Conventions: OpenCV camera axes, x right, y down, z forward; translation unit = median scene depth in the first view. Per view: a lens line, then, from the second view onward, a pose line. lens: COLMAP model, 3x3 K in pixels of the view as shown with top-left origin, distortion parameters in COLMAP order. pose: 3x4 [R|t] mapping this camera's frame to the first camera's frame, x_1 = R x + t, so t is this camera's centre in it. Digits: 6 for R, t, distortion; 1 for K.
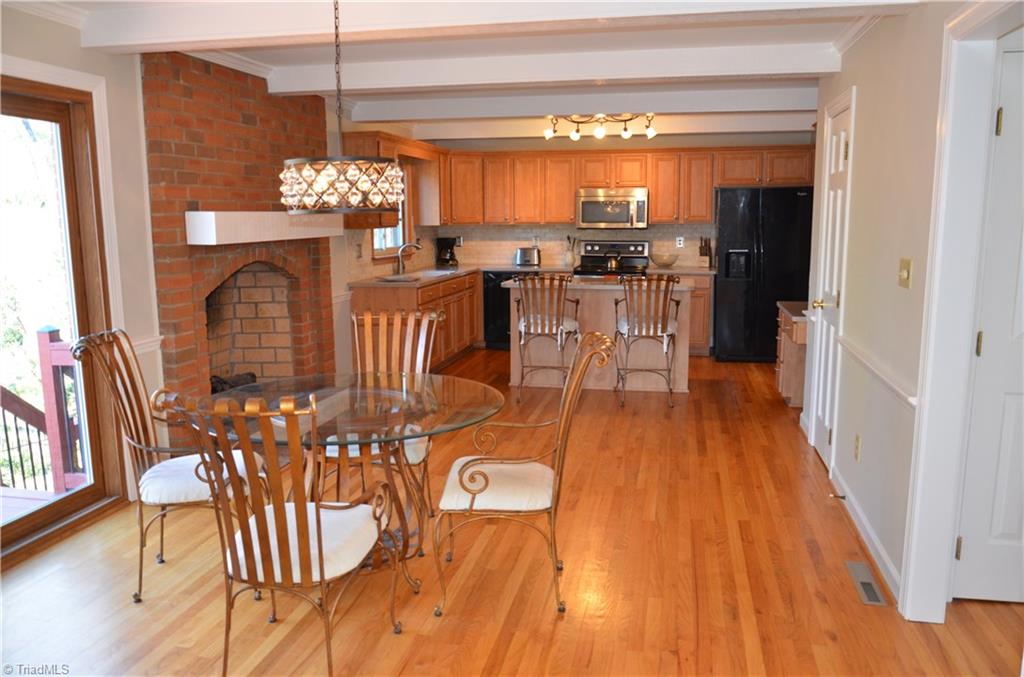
lens RADIAL K [[789.4, 0, 517.6], [0, 789.4, 346.4], [0, 0, 1]] dist [-0.036543, -0.001660]
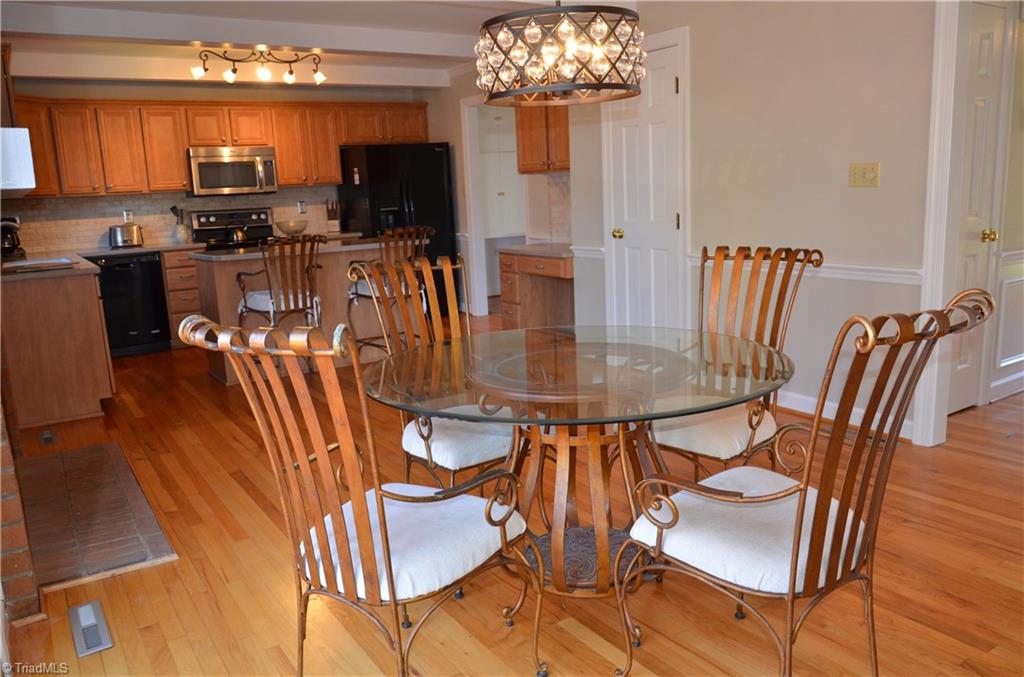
lens RADIAL K [[789.4, 0, 517.6], [0, 789.4, 346.4], [0, 0, 1]] dist [-0.036543, -0.001660]
pose [[0.700140, -0.164586, 0.694778, -0.283868], [0.158143, 0.984648, 0.073890, -0.001223], [-0.696273, 0.058141, 0.715419, 0.184496]]
